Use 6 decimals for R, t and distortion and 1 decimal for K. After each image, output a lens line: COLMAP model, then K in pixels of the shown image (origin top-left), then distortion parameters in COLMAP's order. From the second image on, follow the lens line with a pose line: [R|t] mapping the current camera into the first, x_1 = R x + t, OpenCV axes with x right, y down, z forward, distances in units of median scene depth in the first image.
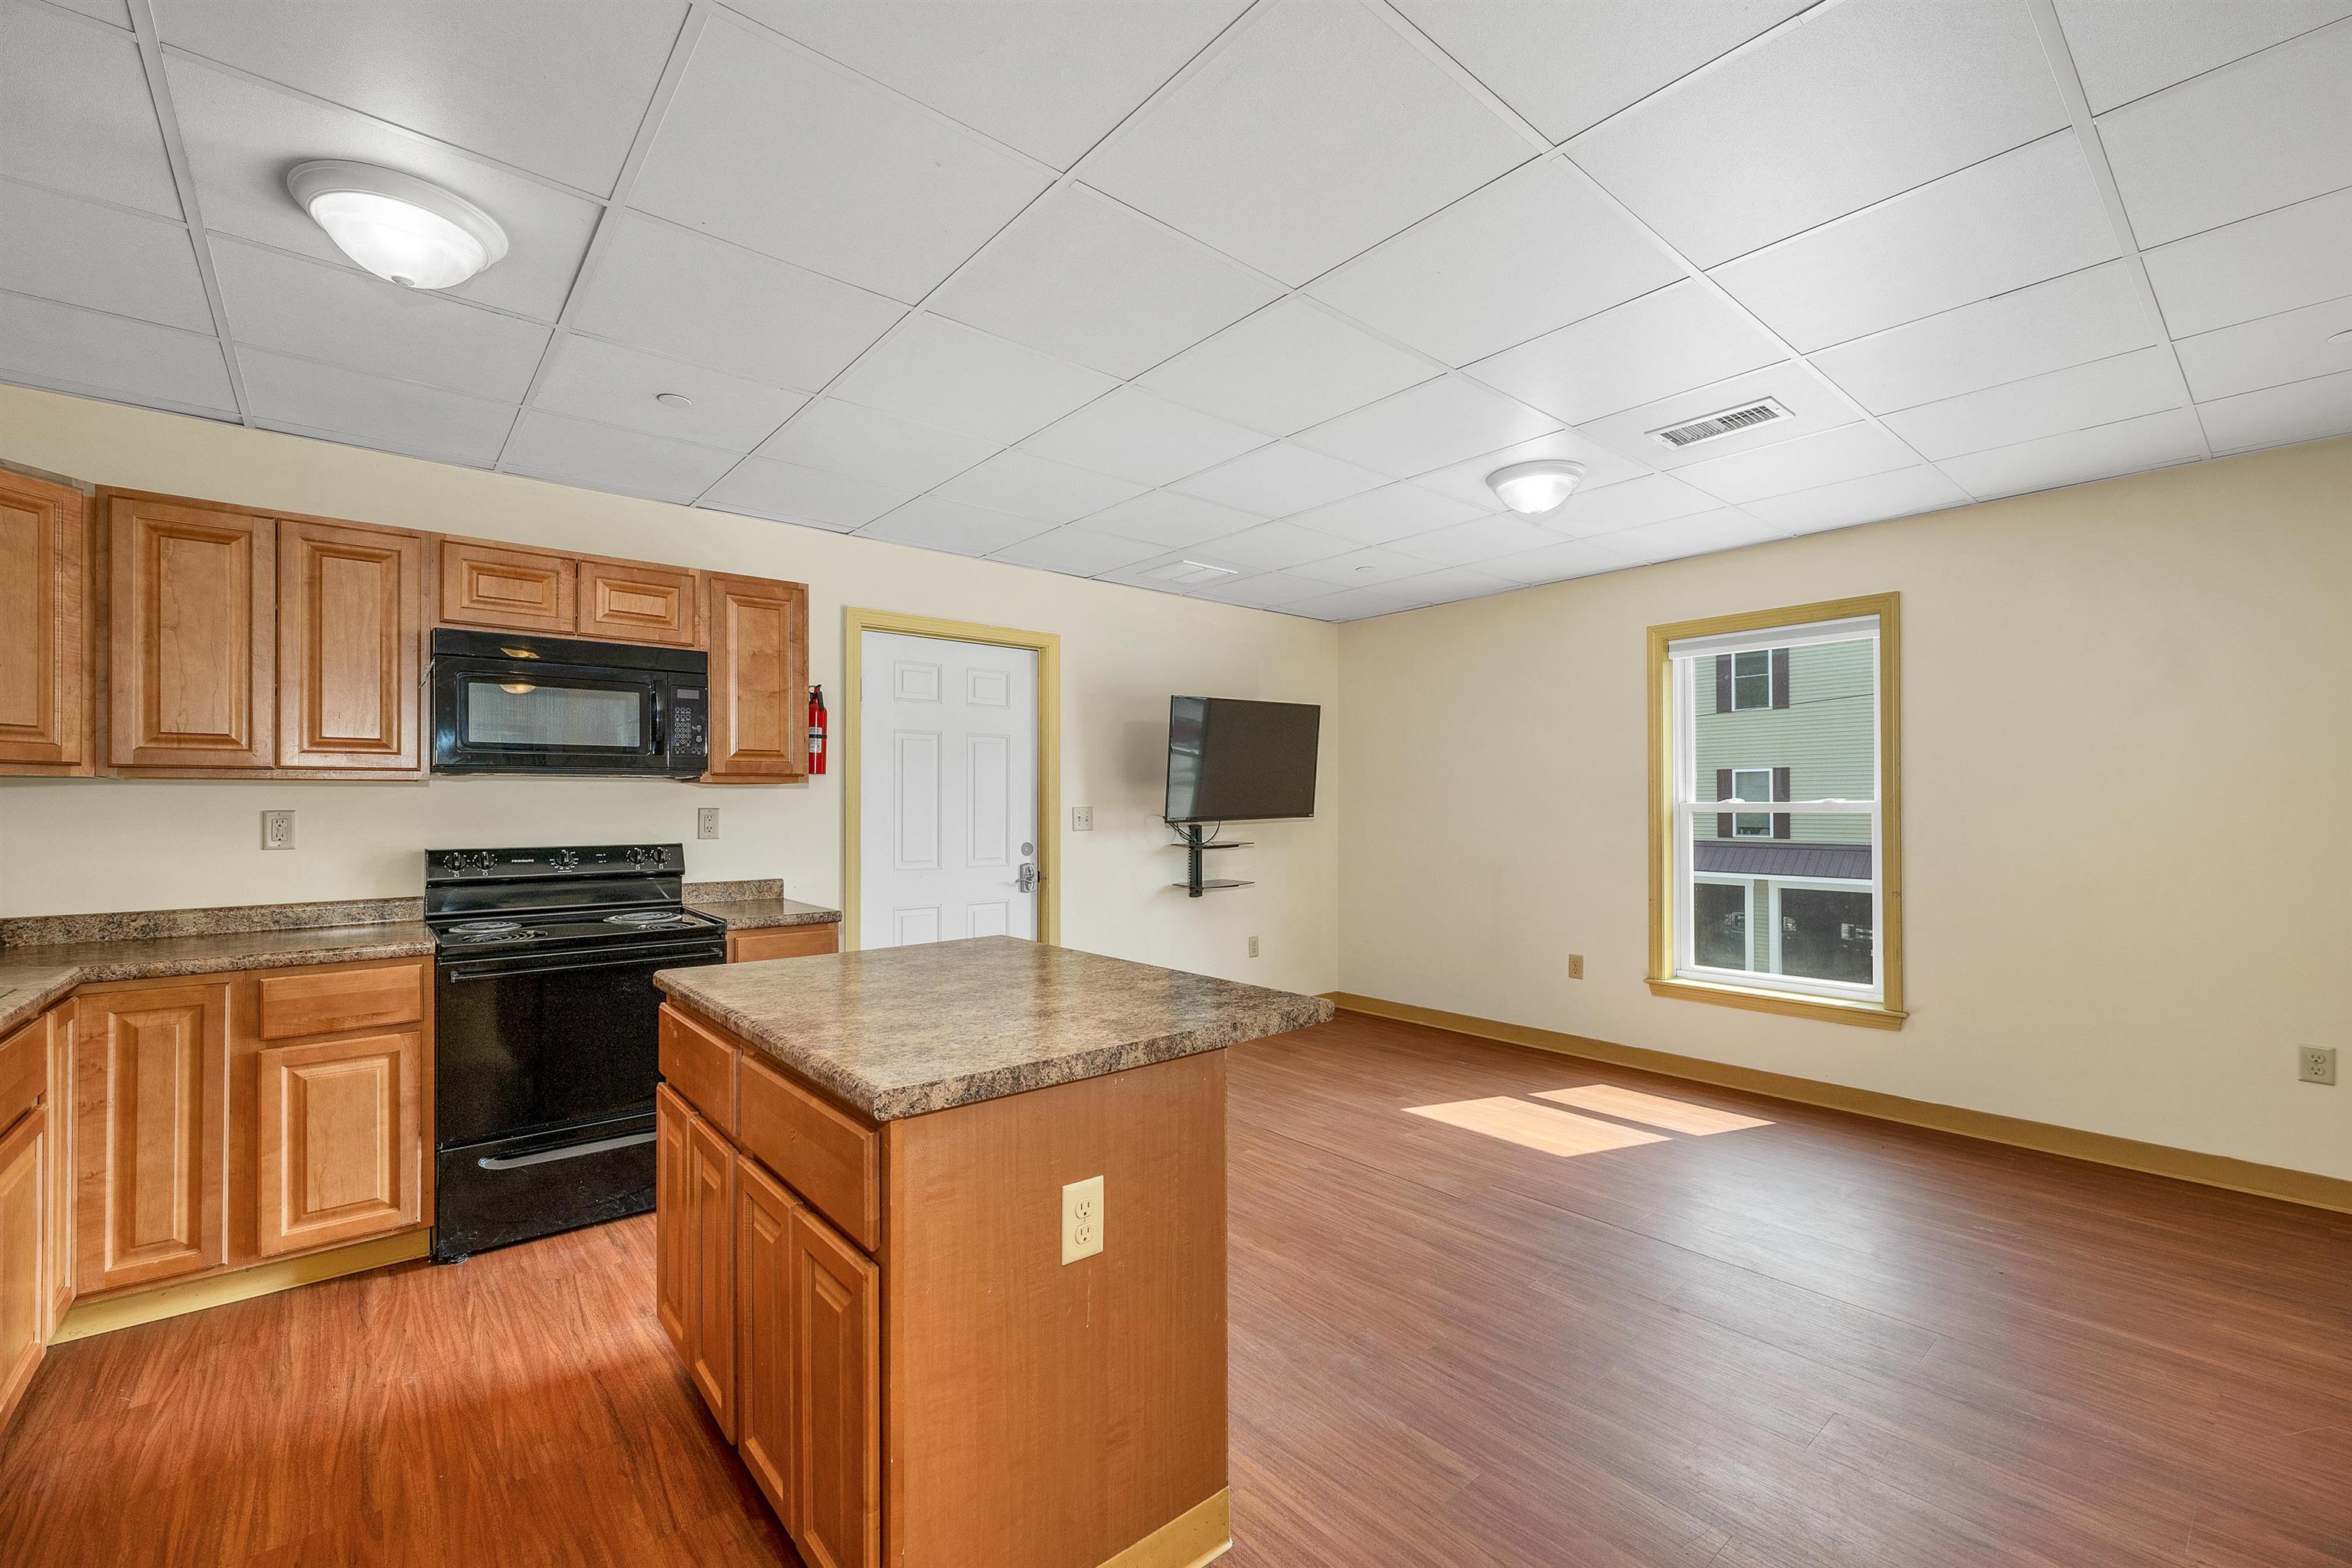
lens RADIAL K [[969.7, 0, 1177.1], [0, 969.7, 804.6], [0, 0, 1]] dist [-0.000856, 0.000115]
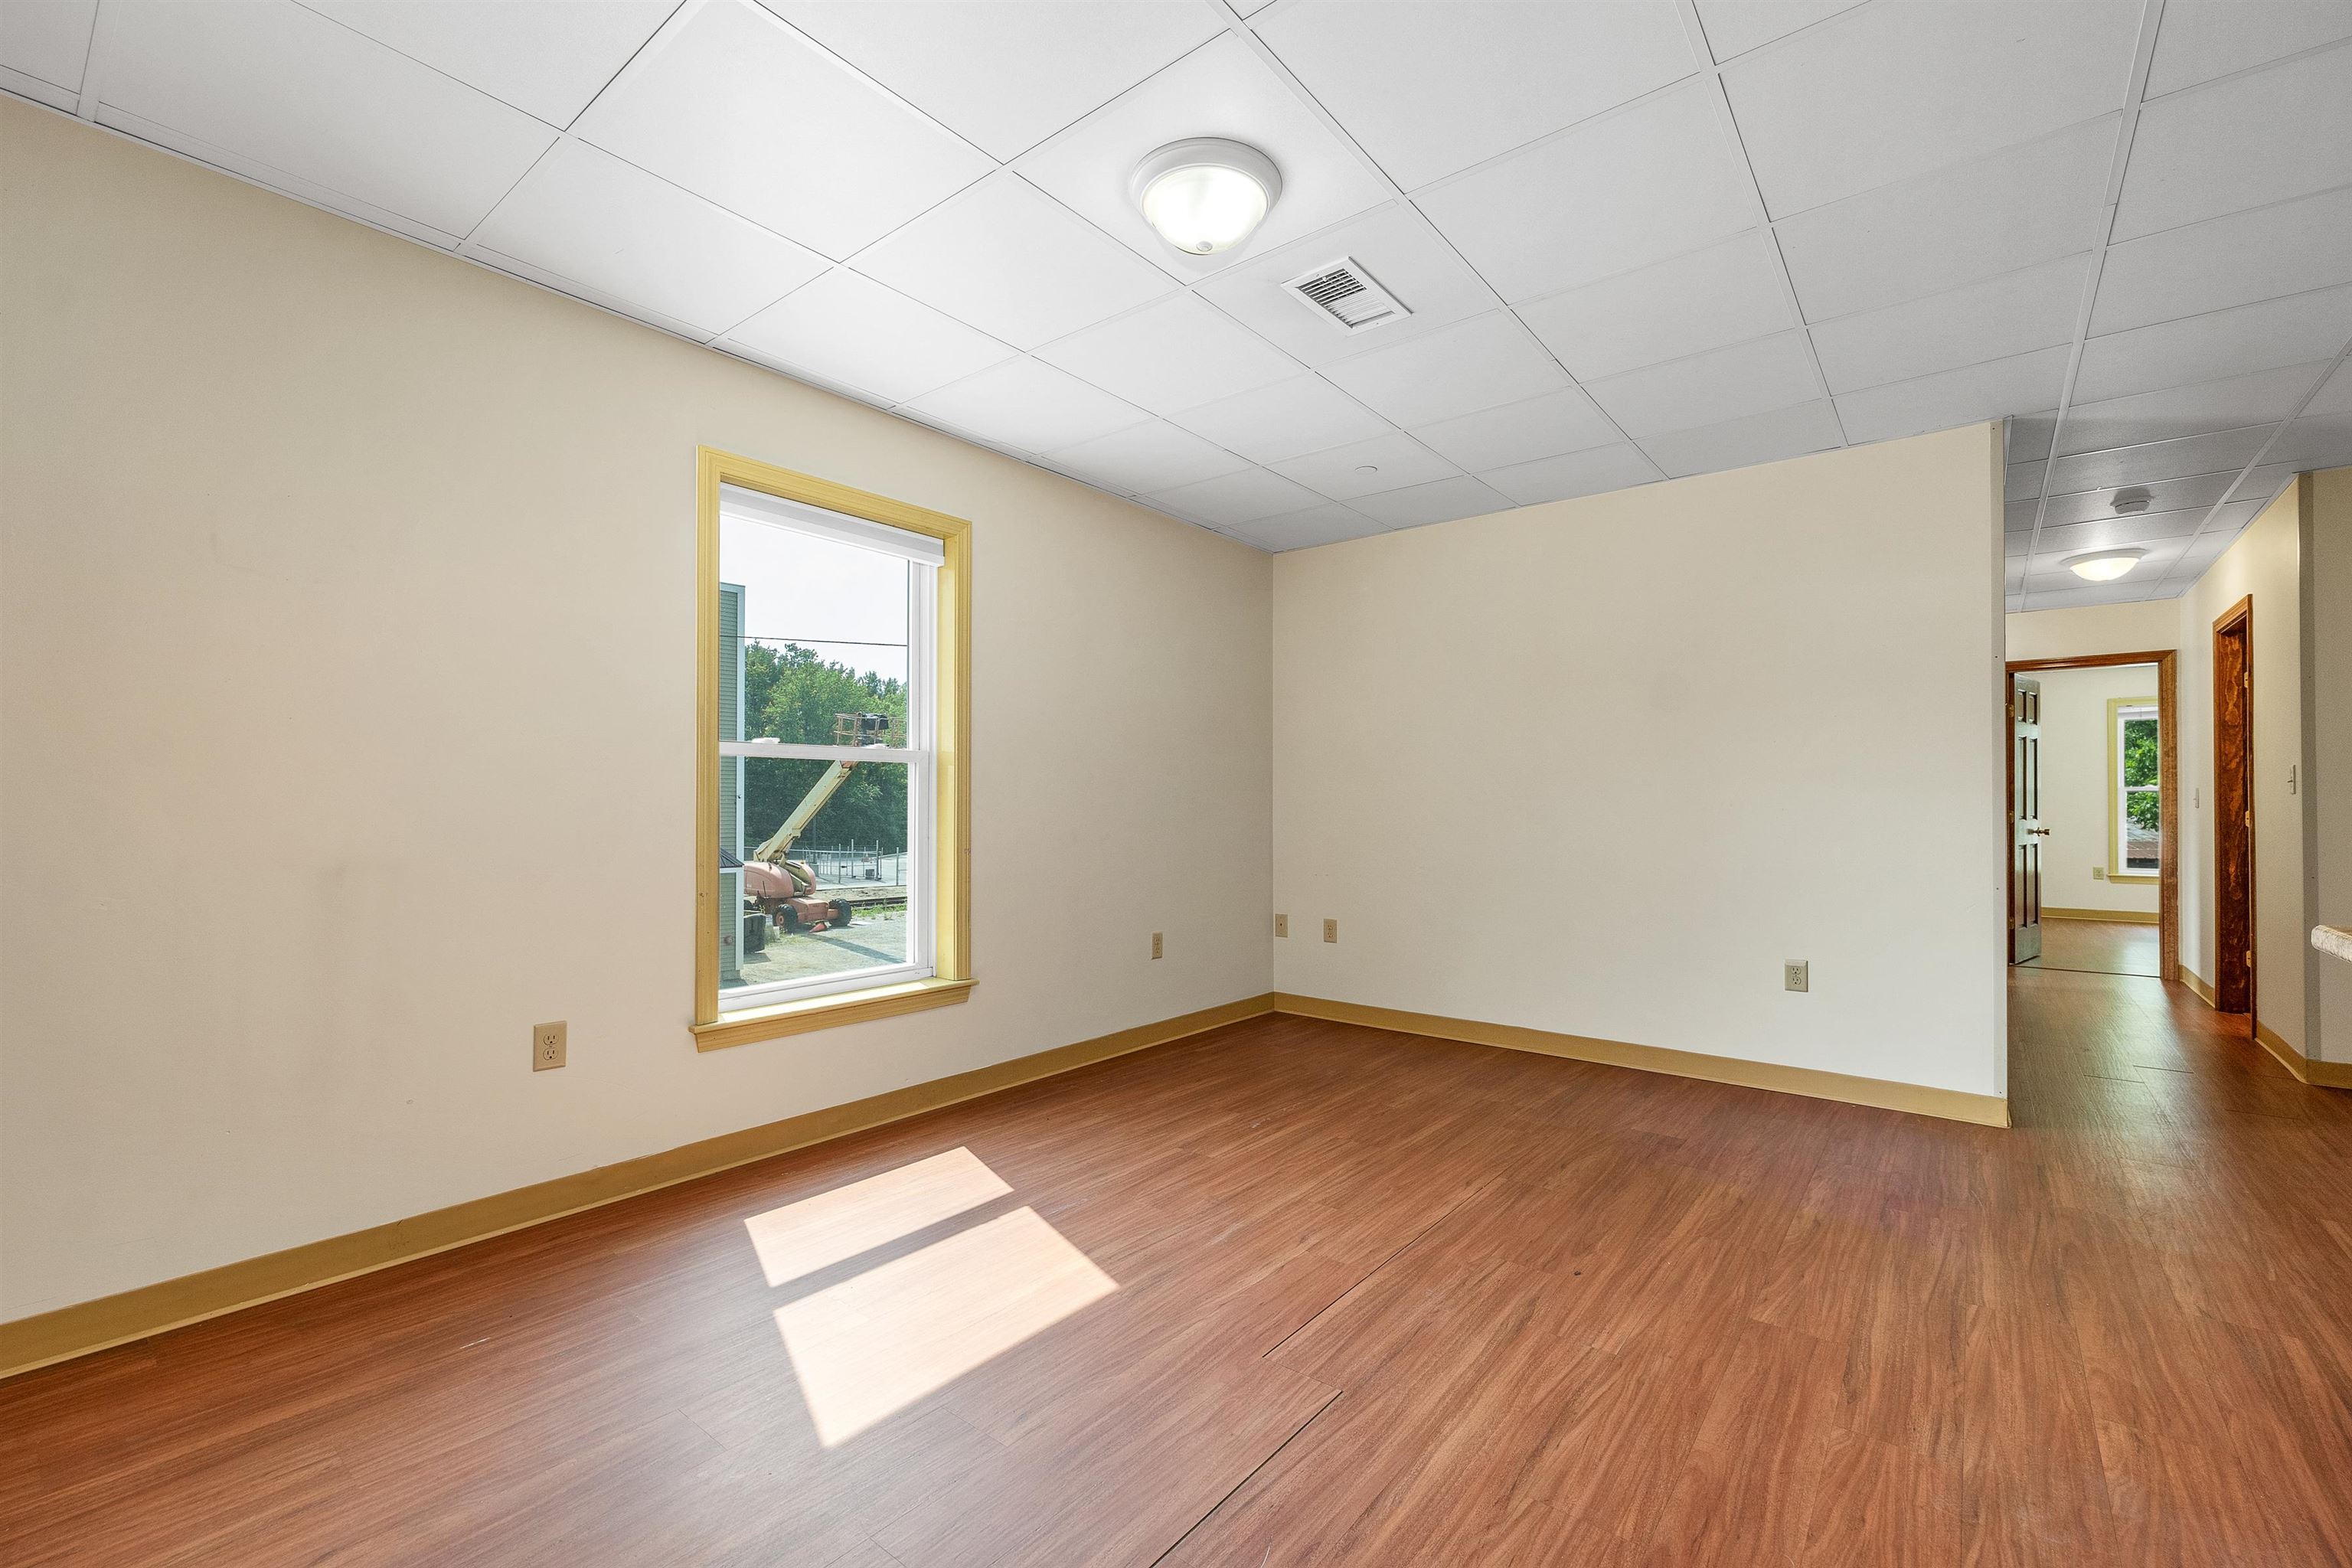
lens RADIAL K [[991.8, 0, 1181.3], [0, 991.8, 797.1], [0, 0, 1]] dist [0.002302, -0.000067]
pose [[-0.196373, 0.012145, 0.980454, -0.216402], [-0.002253, 0.999915, -0.012837, 0.052174], [-0.980527, -0.004730, -0.196329, 0.978222]]
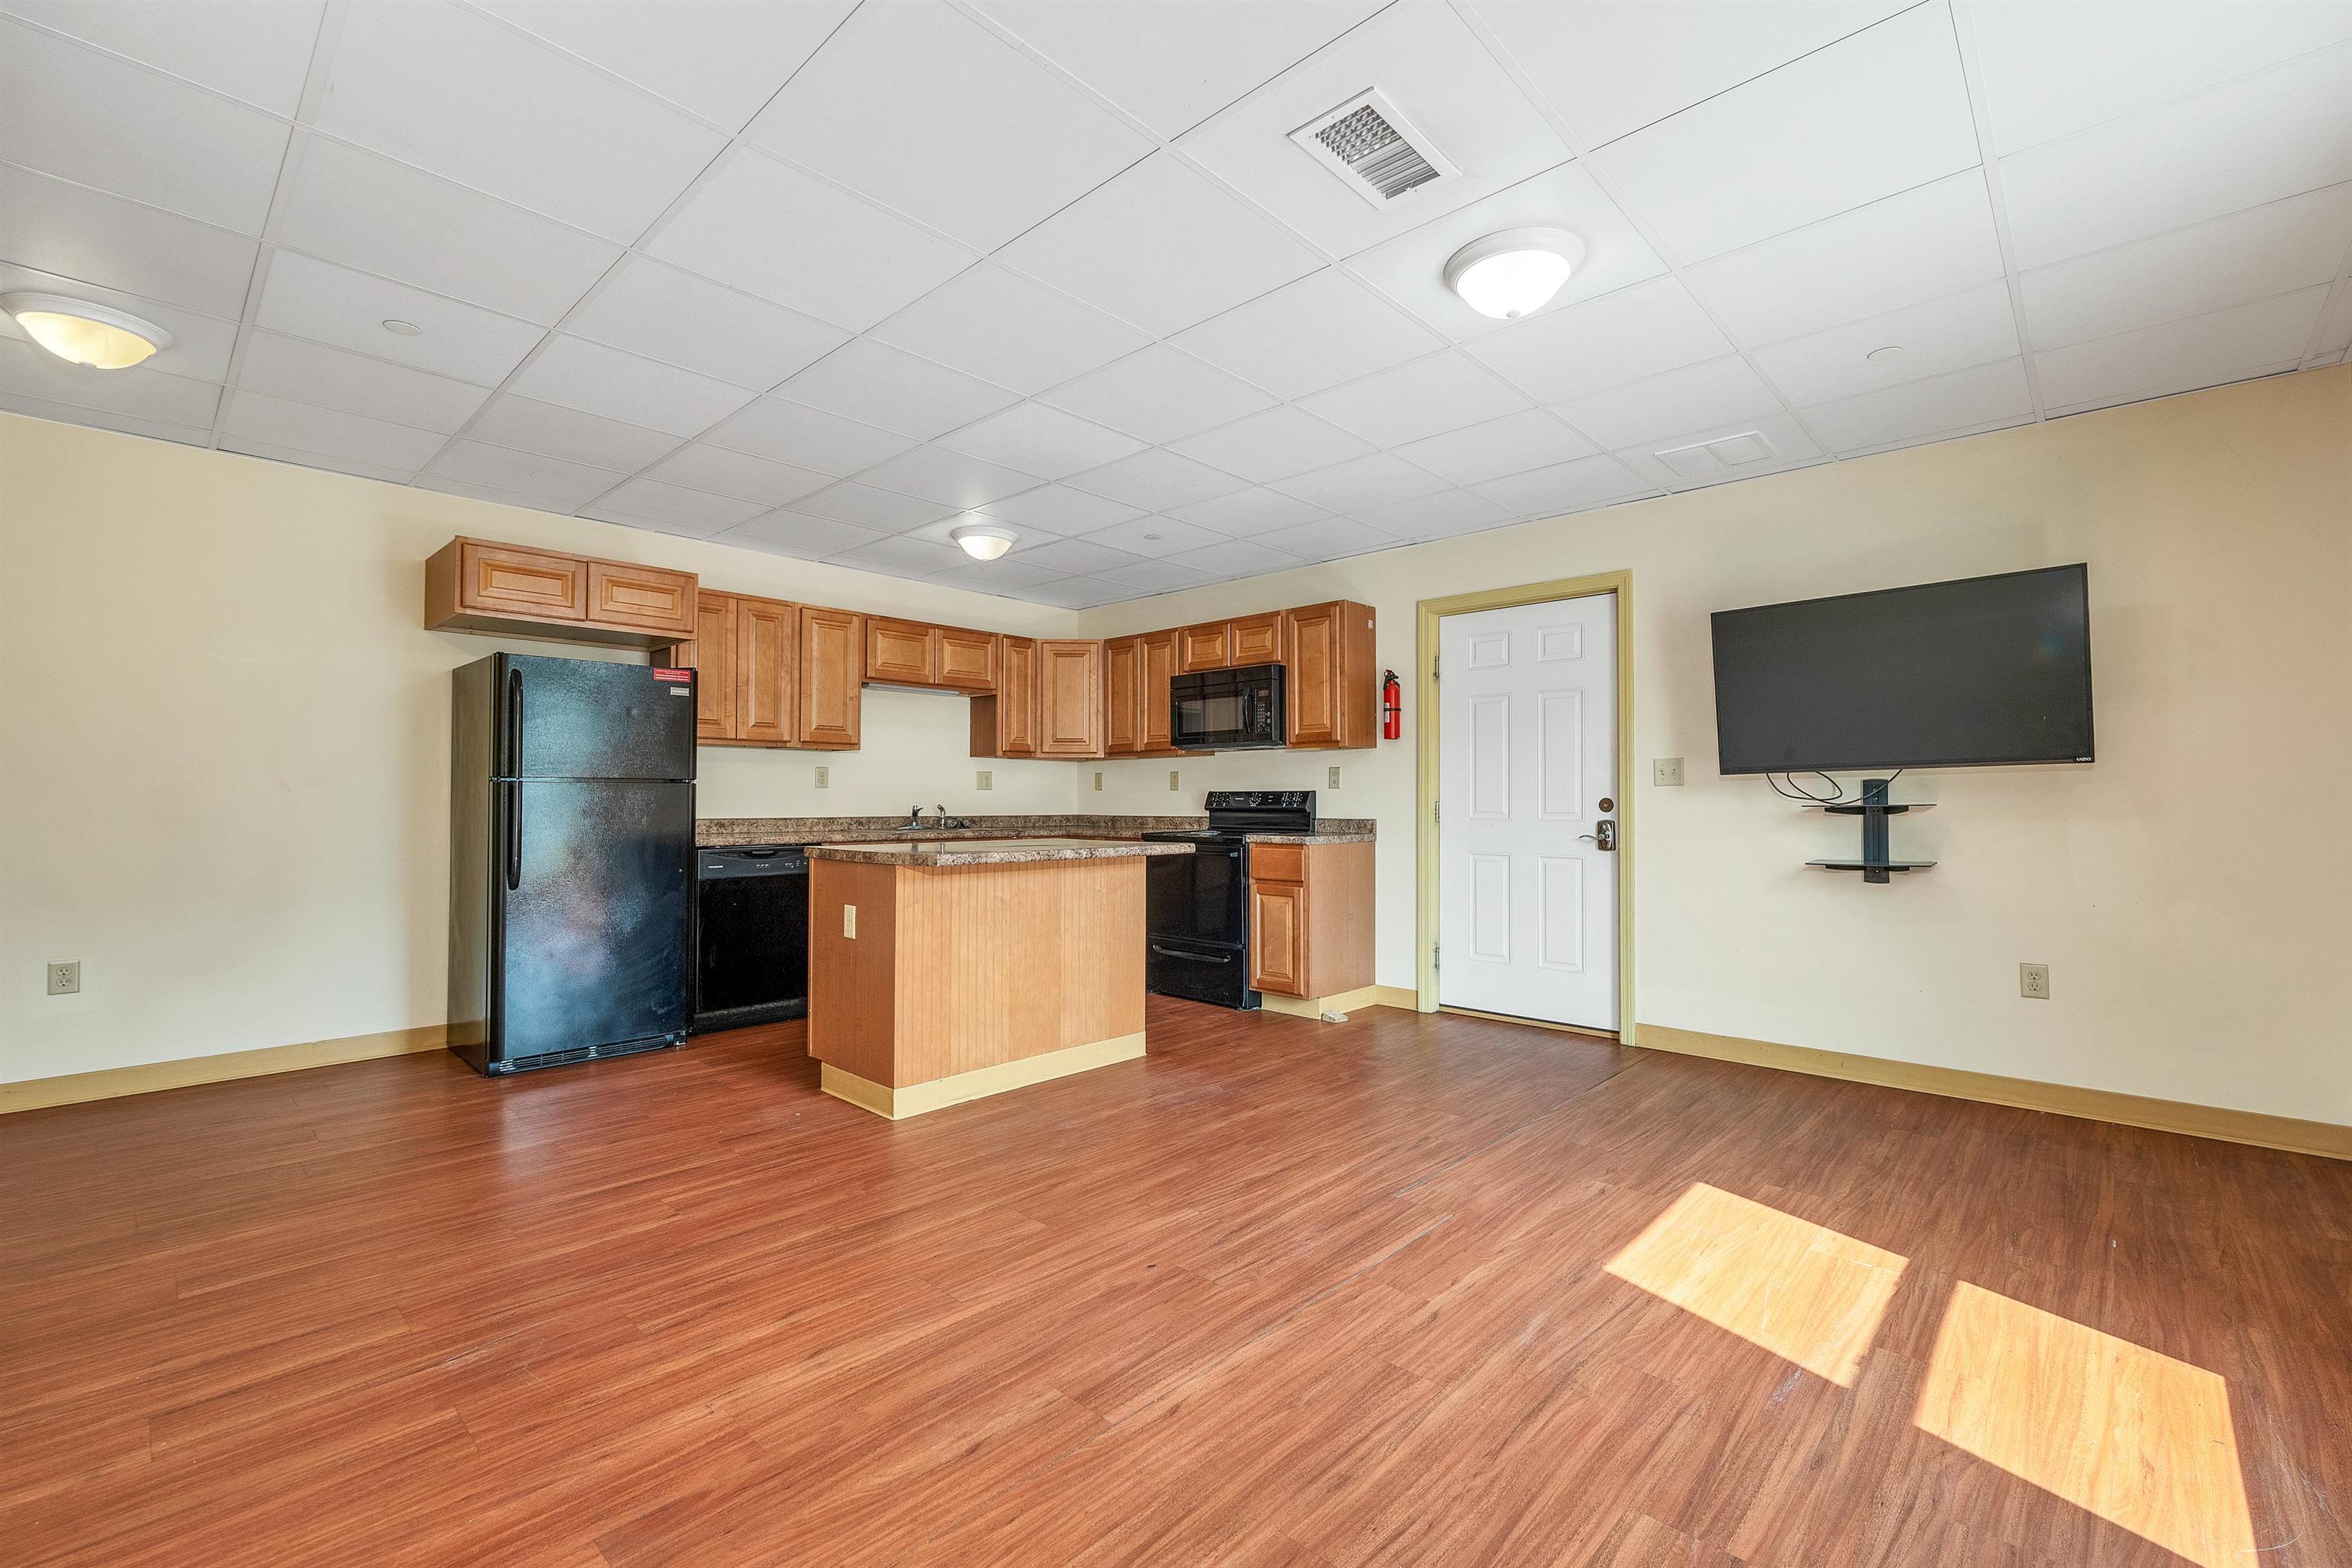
lens RADIAL K [[994.4, 0, 1176.0], [0, 994.4, 784.0], [0, 0, 1]] dist [0.001966, 0.000071]
pose [[0.118071, -0.014097, -0.992905, 0.916966], [-0.000753, 0.999898, -0.014286, 0.048230], [0.993005, 0.002434, 0.118049, 0.572741]]
